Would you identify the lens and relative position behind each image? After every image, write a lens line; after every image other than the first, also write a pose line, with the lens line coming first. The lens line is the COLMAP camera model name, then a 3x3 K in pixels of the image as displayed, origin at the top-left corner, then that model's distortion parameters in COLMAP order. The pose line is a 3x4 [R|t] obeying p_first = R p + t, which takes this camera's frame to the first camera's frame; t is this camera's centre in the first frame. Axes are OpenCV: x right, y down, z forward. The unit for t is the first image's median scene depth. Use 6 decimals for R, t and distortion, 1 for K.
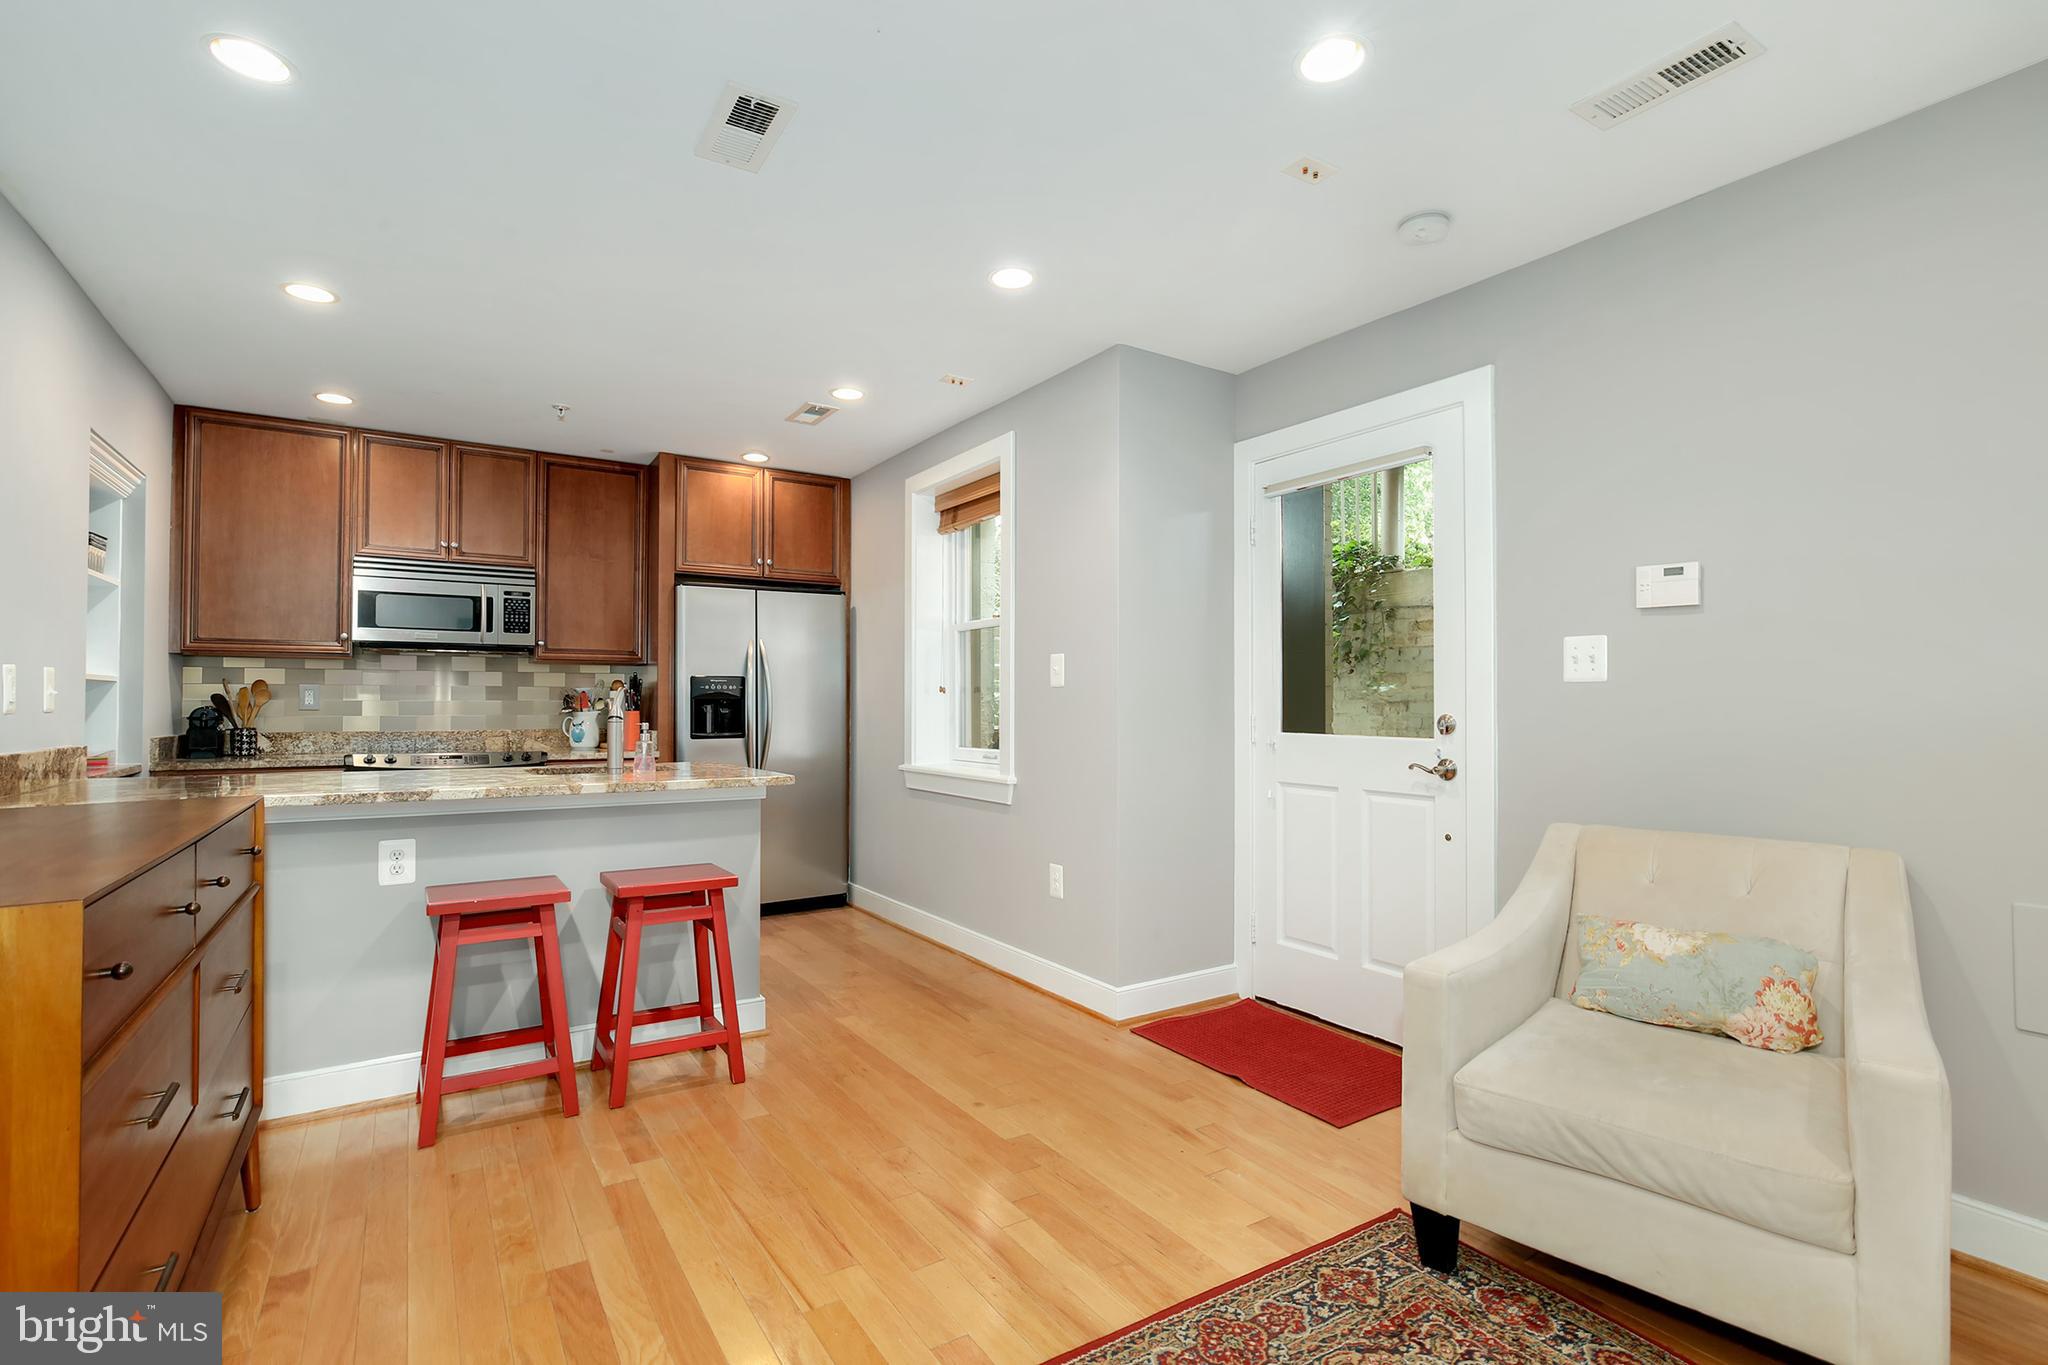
lens RADIAL K [[949.5, 0, 1022.0], [0, 949.5, 691.2], [0, 0, 1]] dist [-0.020500, 0.007437]
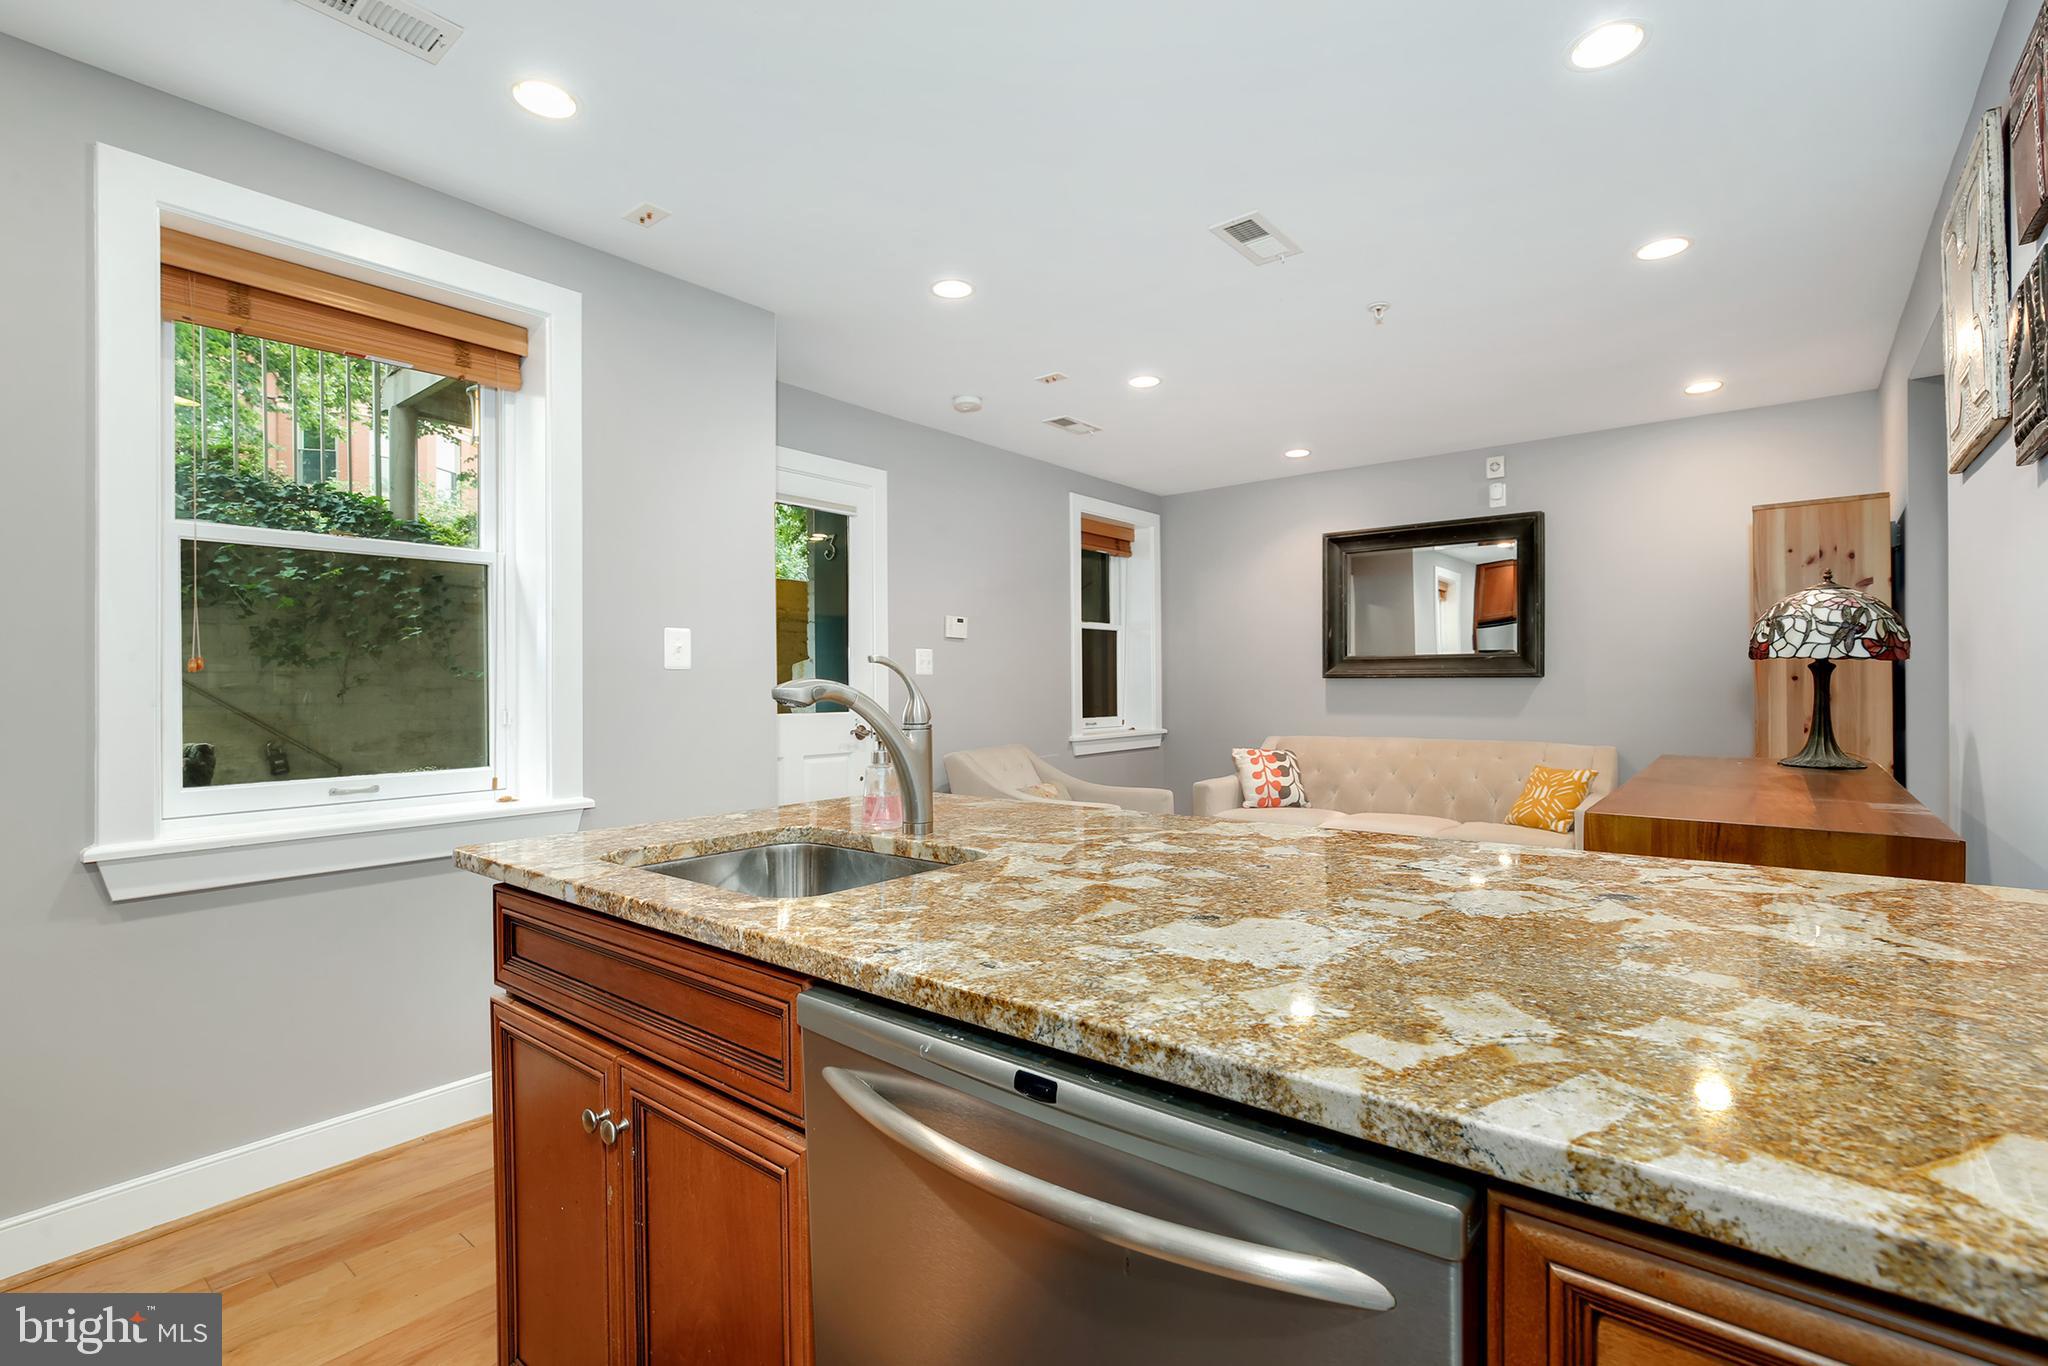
lens RADIAL K [[942.4, 0, 1020.7], [0, 942.4, 686.6], [0, 0, 1]] dist [-0.015413, 0.004244]
pose [[-0.309356, -0.001179, 0.950946, -0.794539], [-0.006199, 0.999980, -0.000776, 0.009439], [-0.950926, -0.006135, -0.309357, 0.952749]]
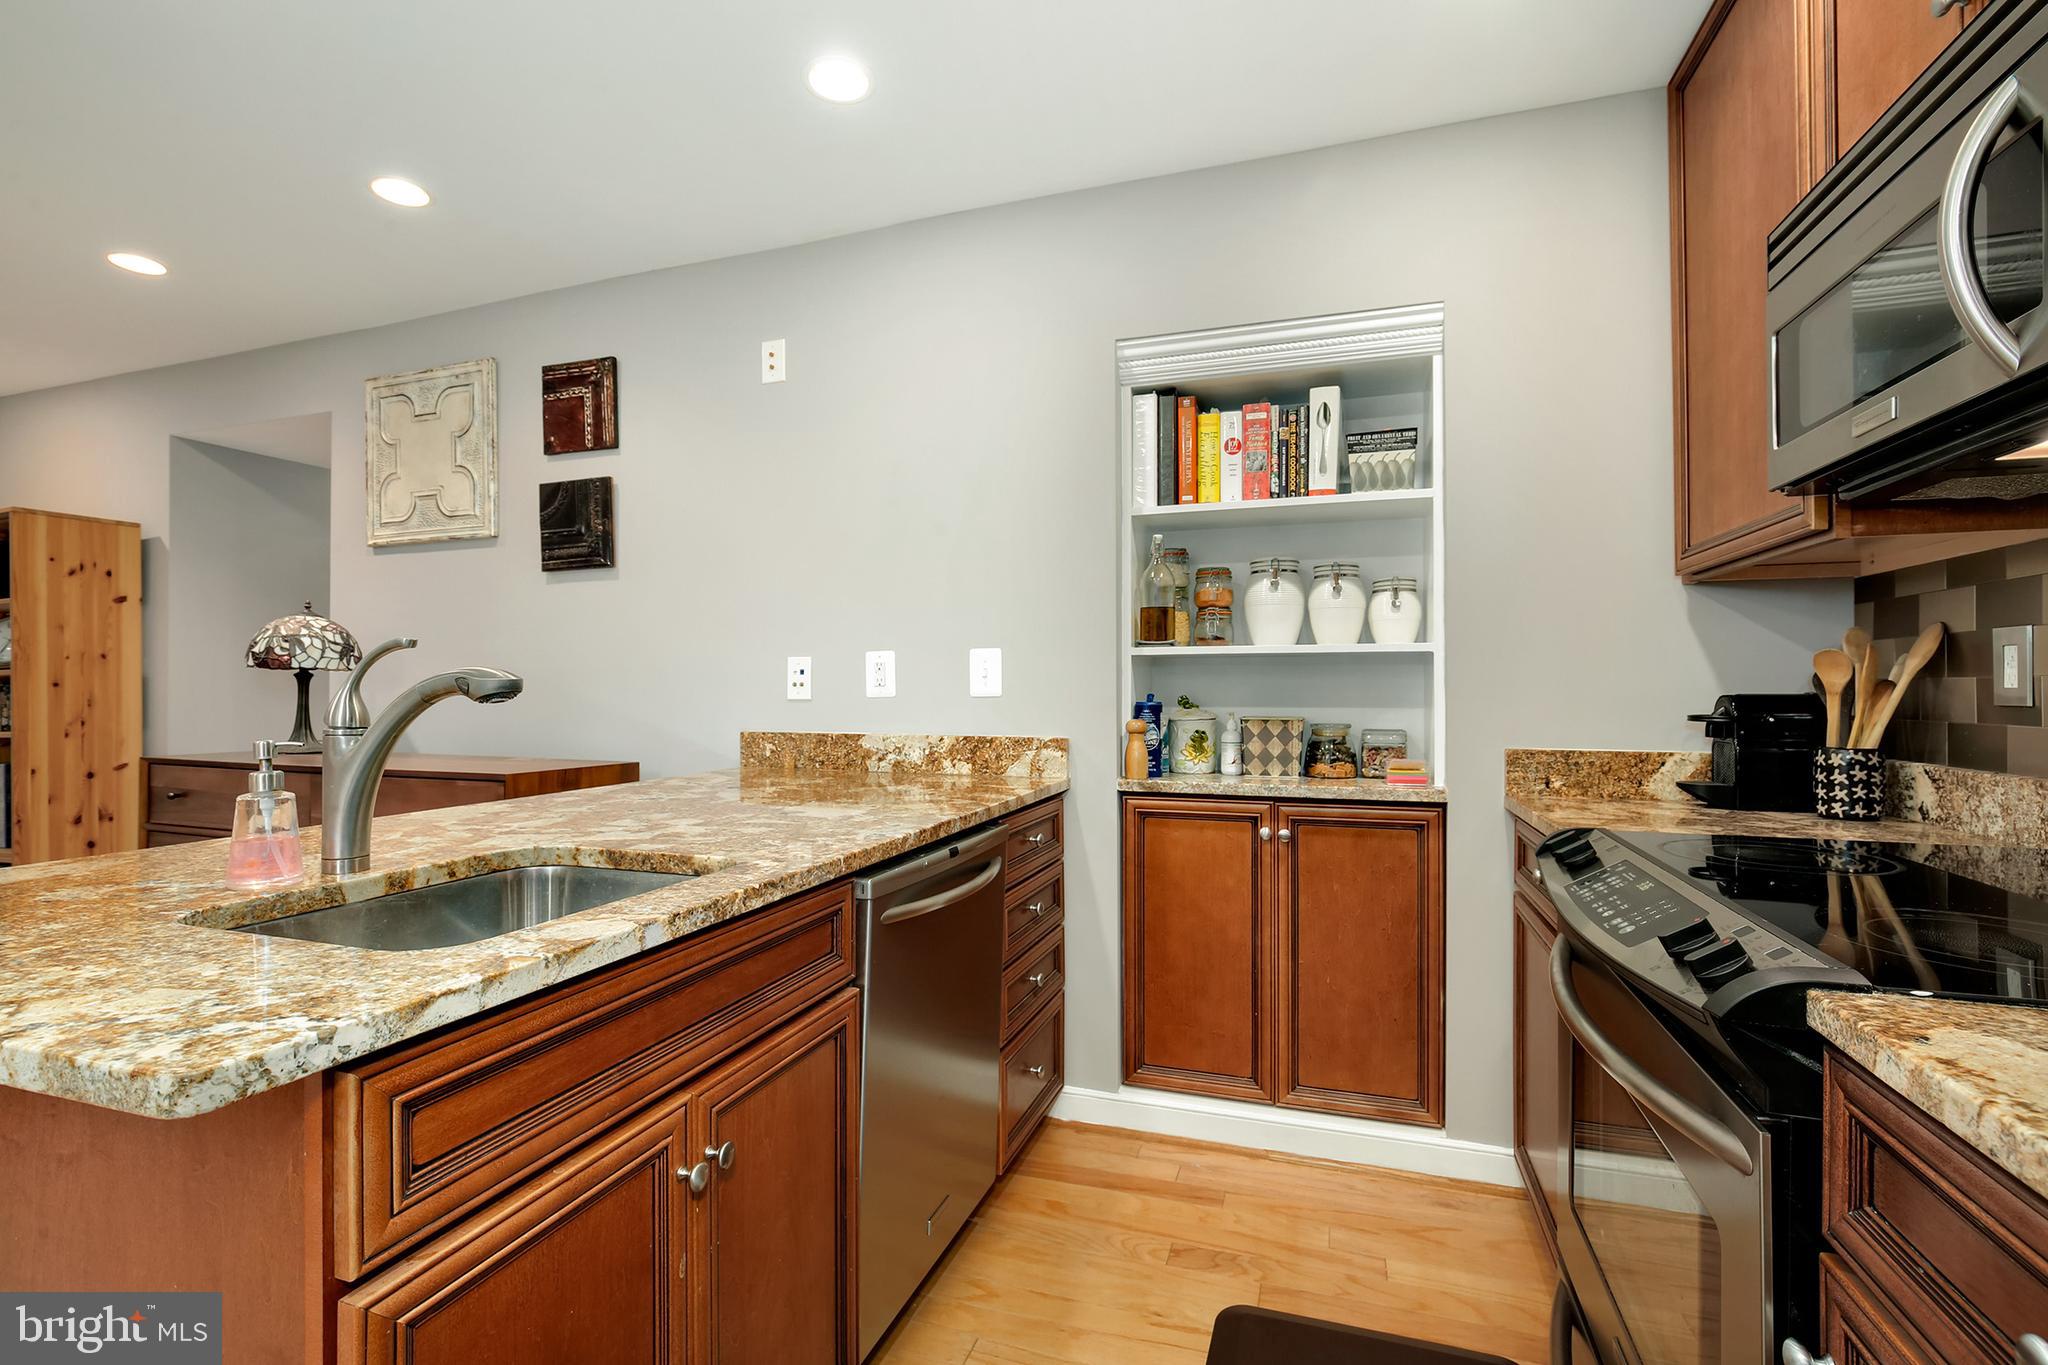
lens RADIAL K [[932.4, 0, 1021.7], [0, 932.4, 682.9], [0, 0, 1]] dist [-0.021472, 0.008526]
pose [[-0.786374, -0.004929, -0.617731, -0.359354], [0.008021, 0.999802, -0.018189, 0.018289], [0.617698, -0.019258, -0.786179, 1.263470]]
